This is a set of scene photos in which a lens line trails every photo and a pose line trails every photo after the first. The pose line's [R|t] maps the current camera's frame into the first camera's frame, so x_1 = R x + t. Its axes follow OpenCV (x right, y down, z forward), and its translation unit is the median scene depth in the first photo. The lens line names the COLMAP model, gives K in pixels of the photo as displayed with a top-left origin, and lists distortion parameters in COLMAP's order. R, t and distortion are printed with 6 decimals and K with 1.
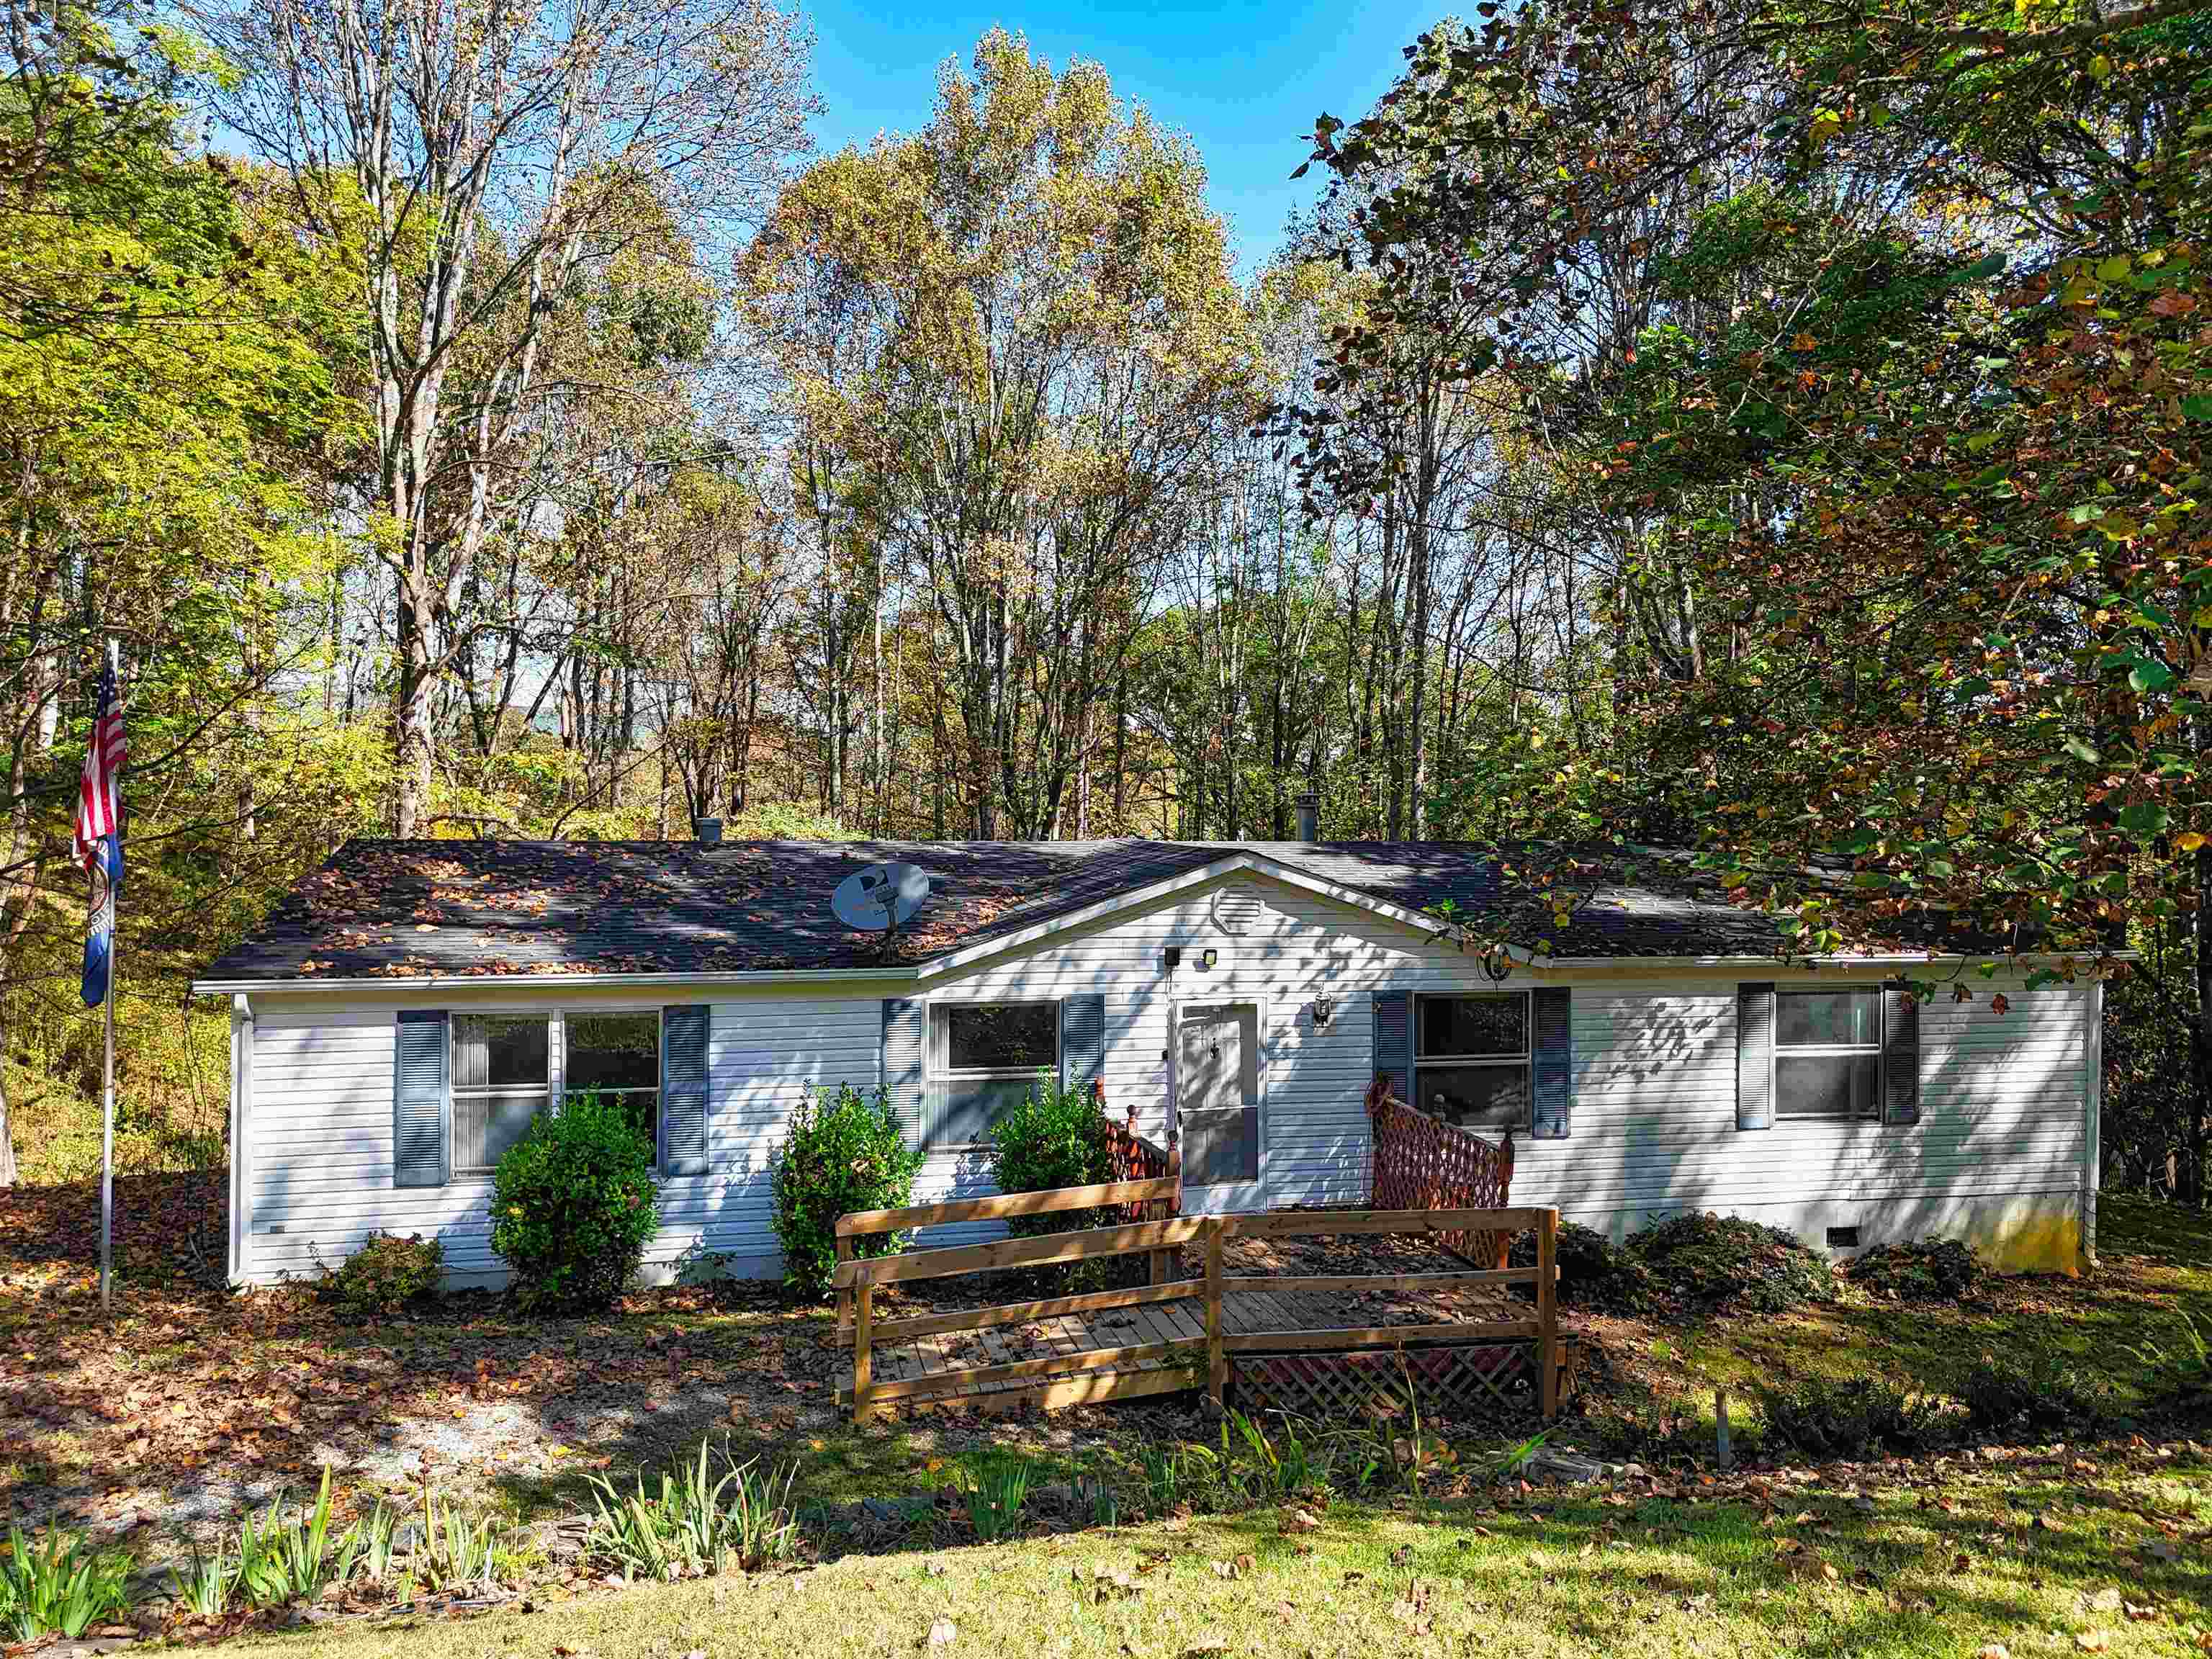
lens RADIAL K [[1683.3, 0, 1139.6], [0, 1683.3, 785.6], [0, 0, 1]] dist [0.096664, -0.096018]
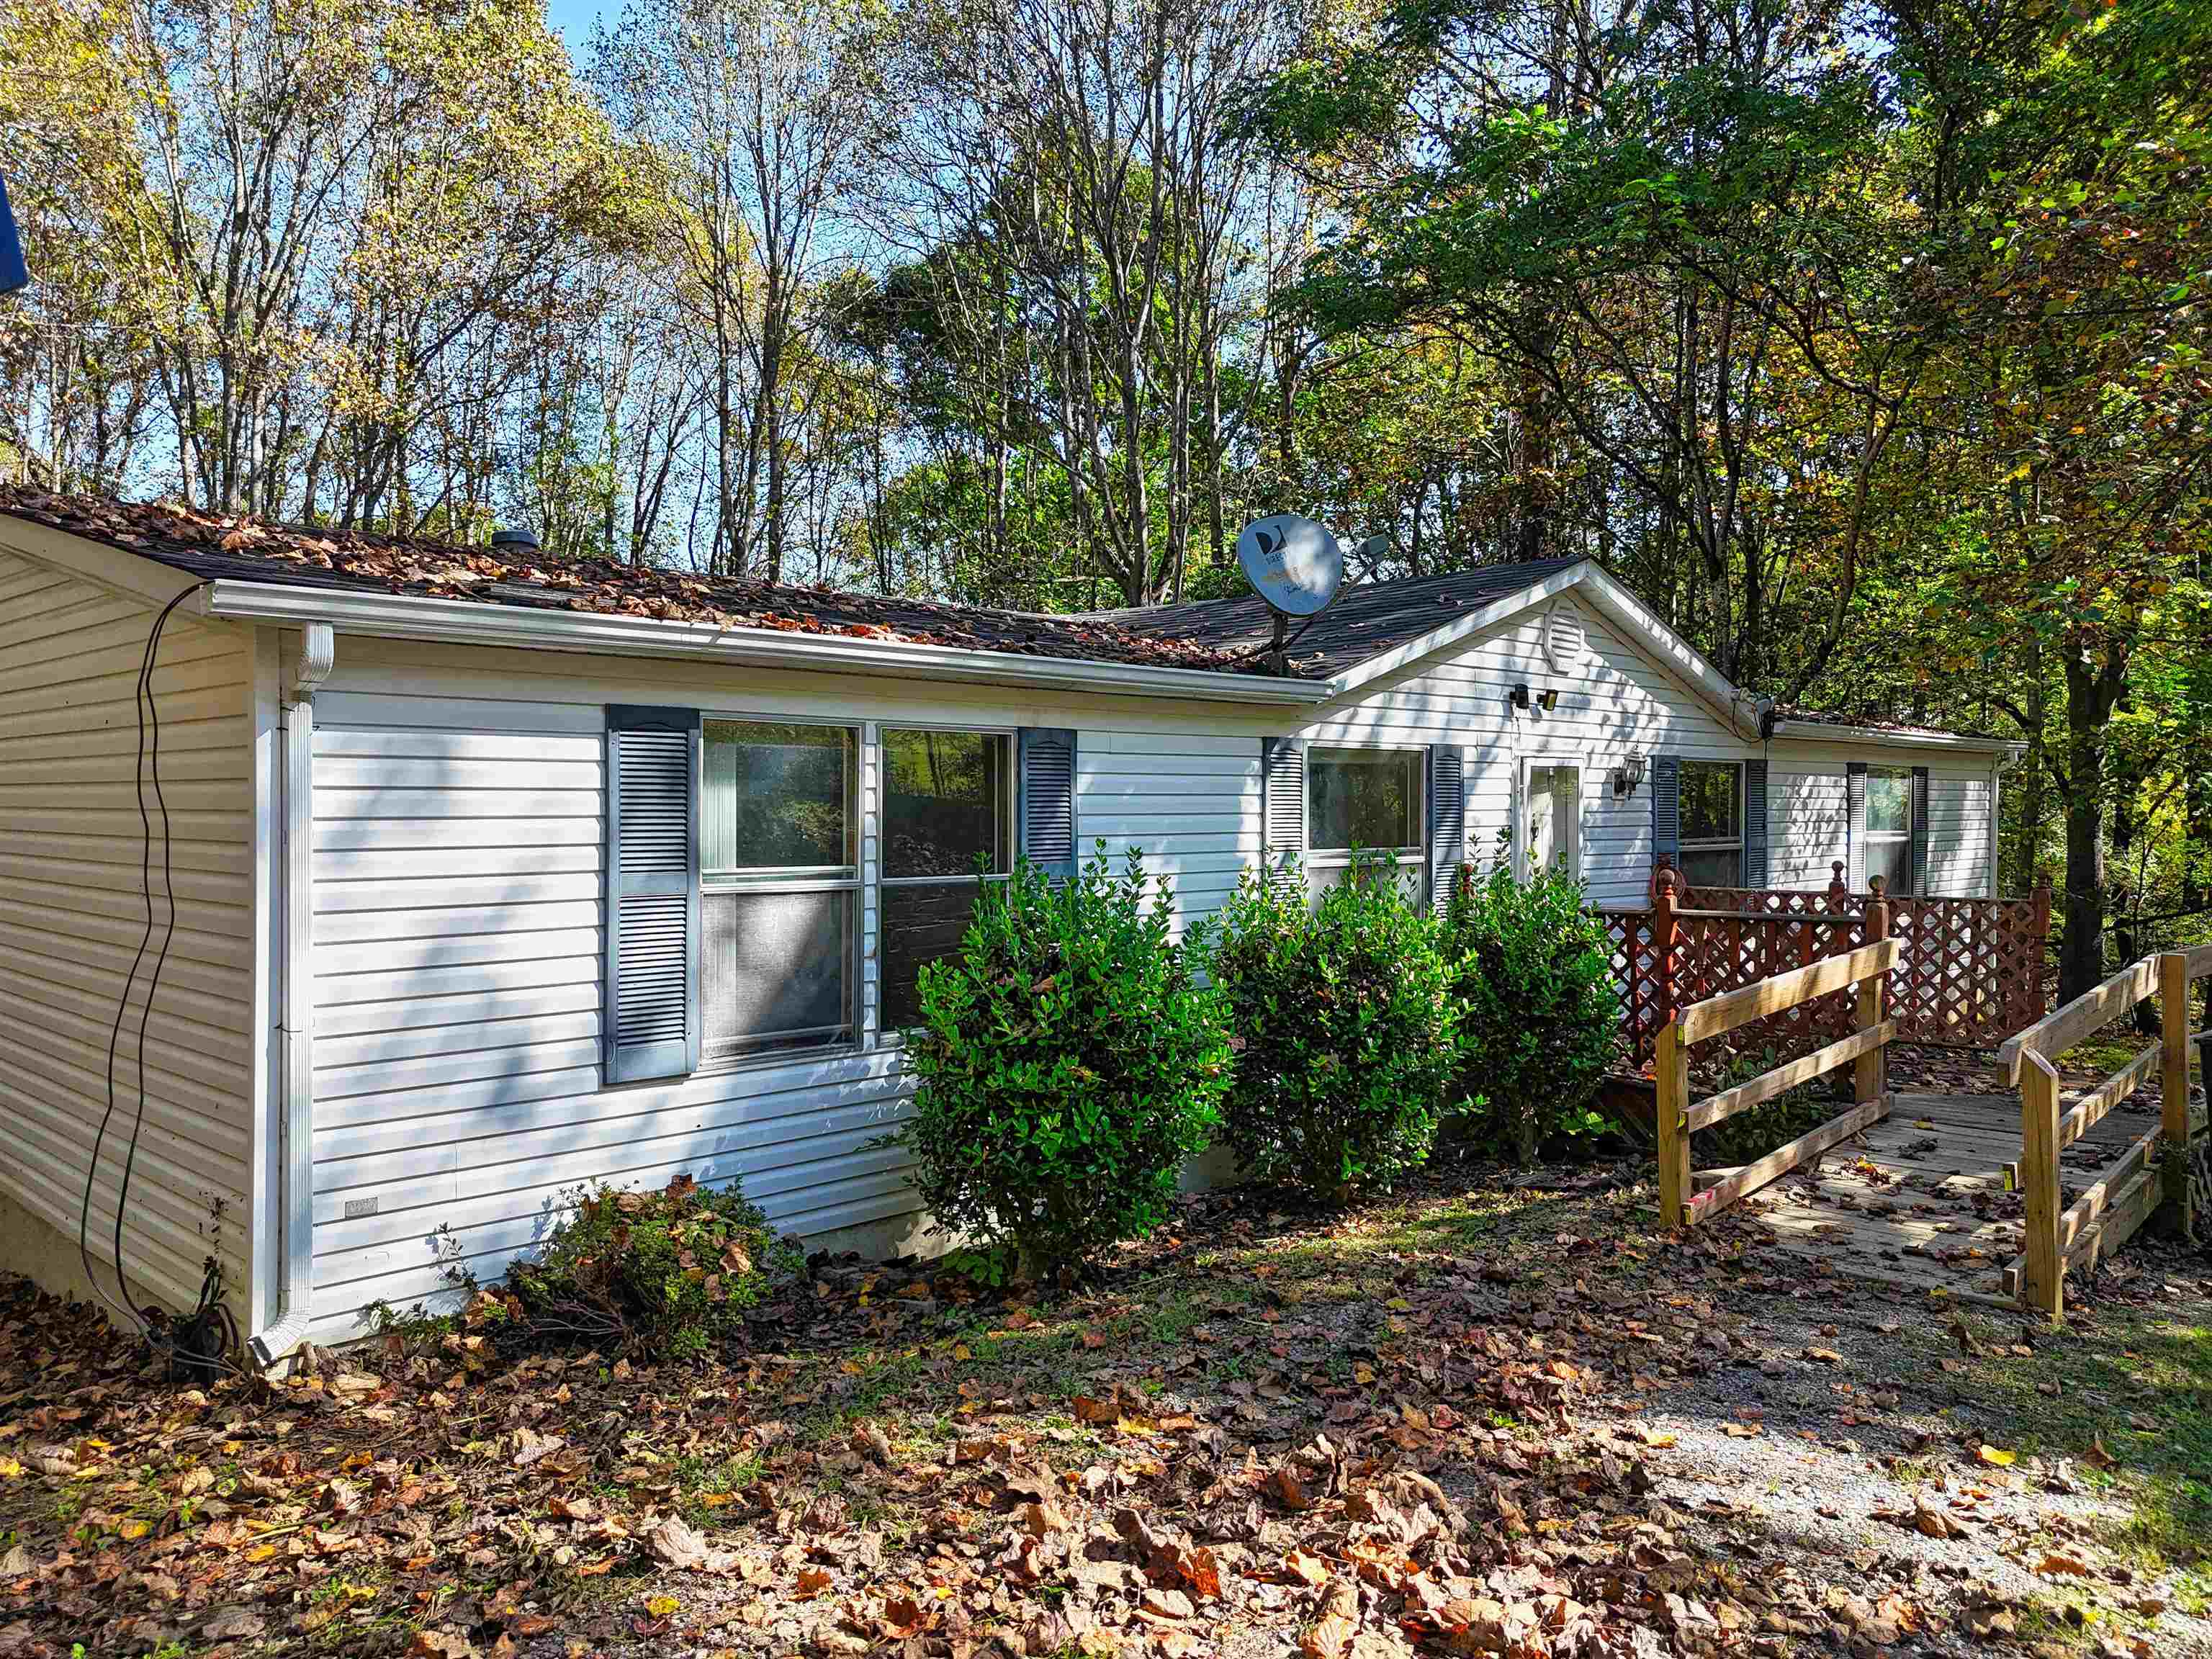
lens RADIAL K [[1655.4, 0, 1114.3], [0, 1655.4, 783.9], [0, 0, 1]] dist [0.067078, -0.066628]
pose [[0.833321, 0.001327, 0.552787, -0.526716], [0.000691, 0.999994, -0.003442, 0.143853], [-0.552789, 0.003250, 0.833315, 0.512613]]
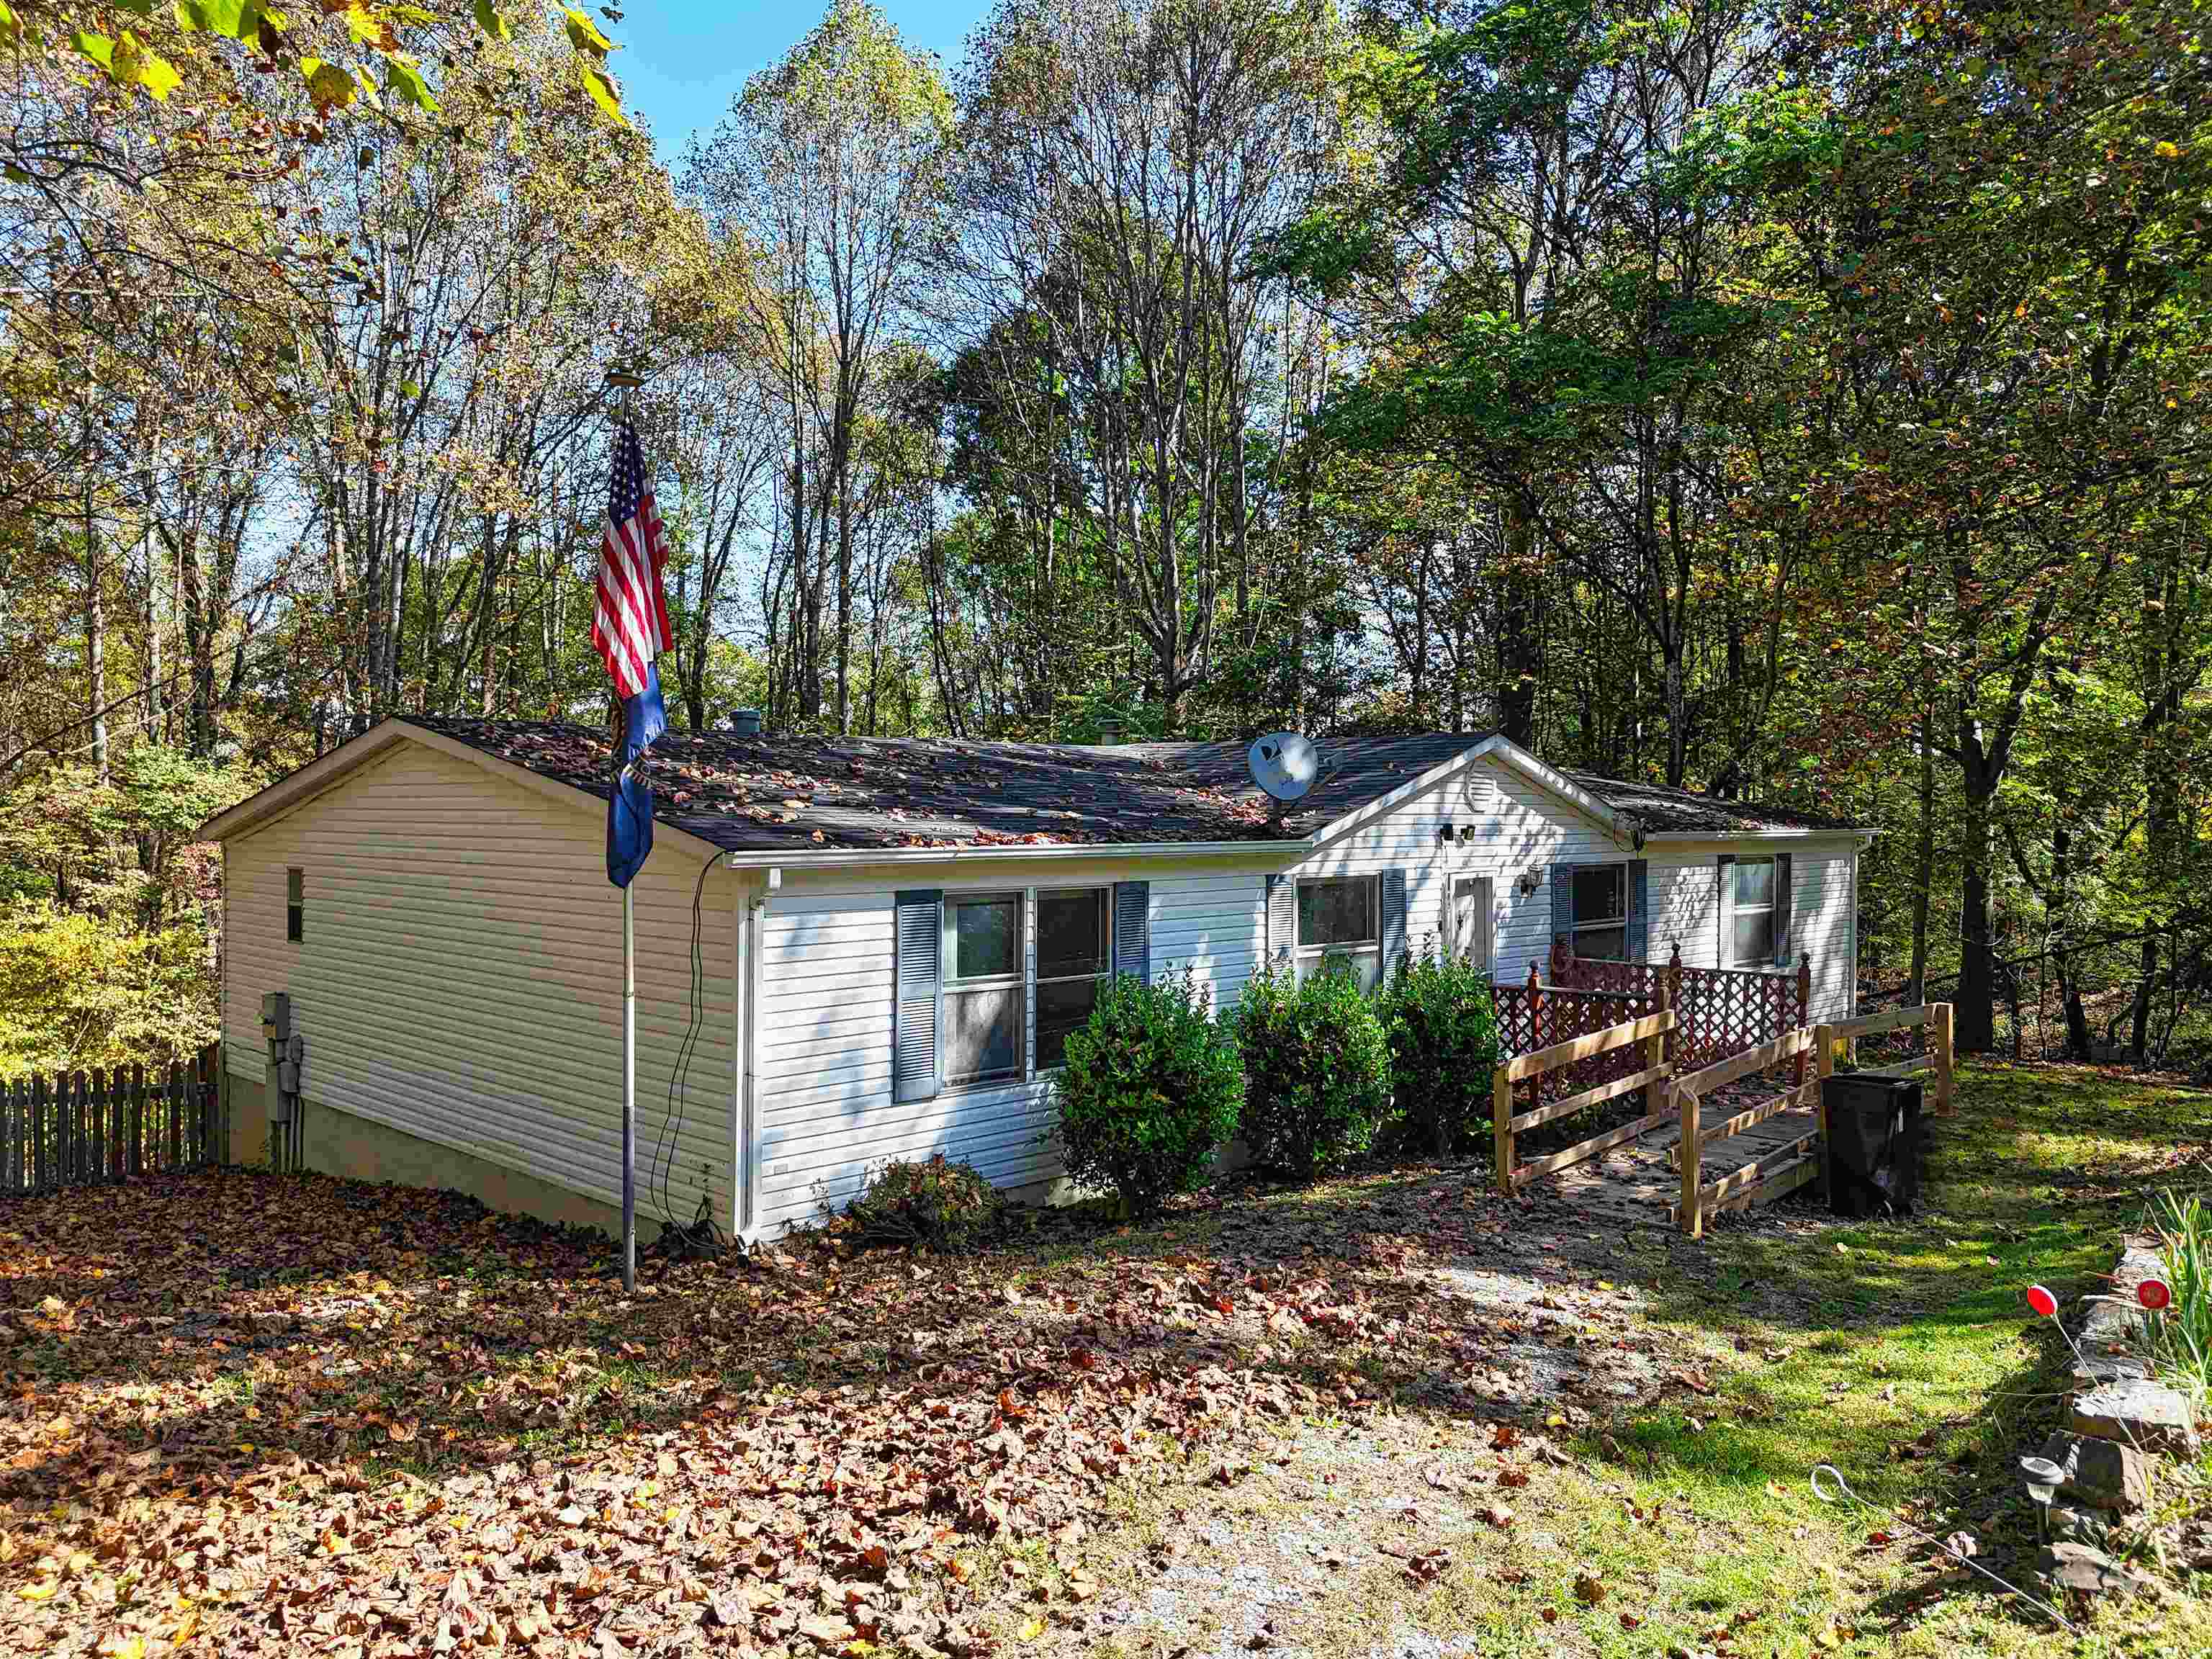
lens RADIAL K [[1683.3, 0, 1139.6], [0, 1683.3, 785.6], [0, 0, 1]] dist [0.096664, -0.096018]
pose [[0.833079, 0.003026, 0.553146, -0.731526], [-0.002466, 0.999995, -0.001756, 0.075935], [-0.553149, 0.000099, 0.833082, 0.236358]]
